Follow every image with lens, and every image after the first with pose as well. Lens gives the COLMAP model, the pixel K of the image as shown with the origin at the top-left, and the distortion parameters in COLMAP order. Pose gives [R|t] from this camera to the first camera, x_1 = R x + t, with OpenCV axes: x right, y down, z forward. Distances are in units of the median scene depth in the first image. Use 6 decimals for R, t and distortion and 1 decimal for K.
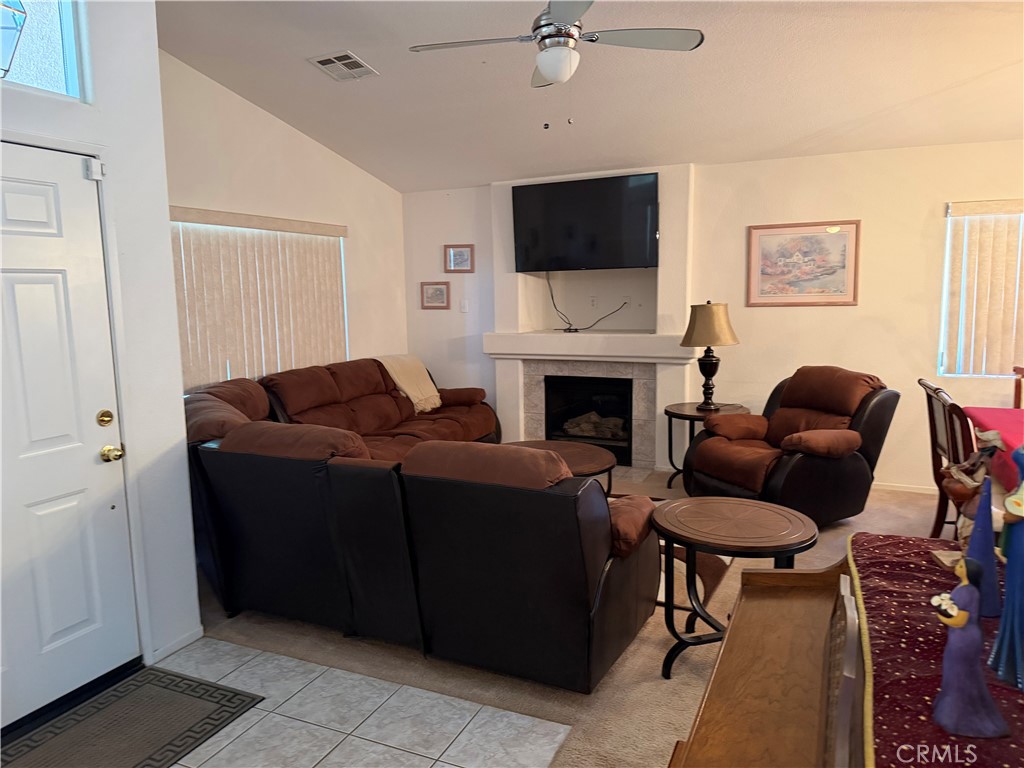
lens RADIAL K [[714.1, 0, 511.1], [0, 714.1, 375.3], [0, 0, 1]] dist [0.053534, -0.064177]
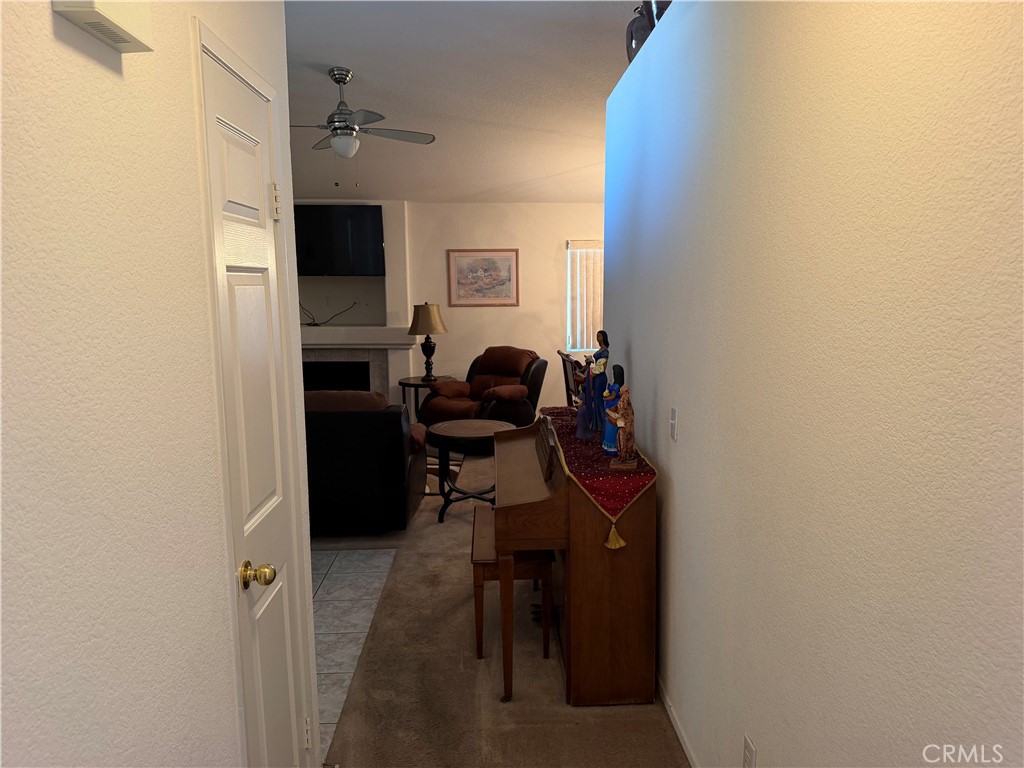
lens RADIAL K [[714.1, 0, 519.2], [0, 714.1, 388.6], [0, 0, 1]] dist [0.053534, -0.064177]
pose [[0.889942, -0.053105, 0.452971, -0.207406], [0.044711, 0.998572, 0.029226, 0.032324], [-0.453876, -0.005756, 0.891046, -0.334678]]
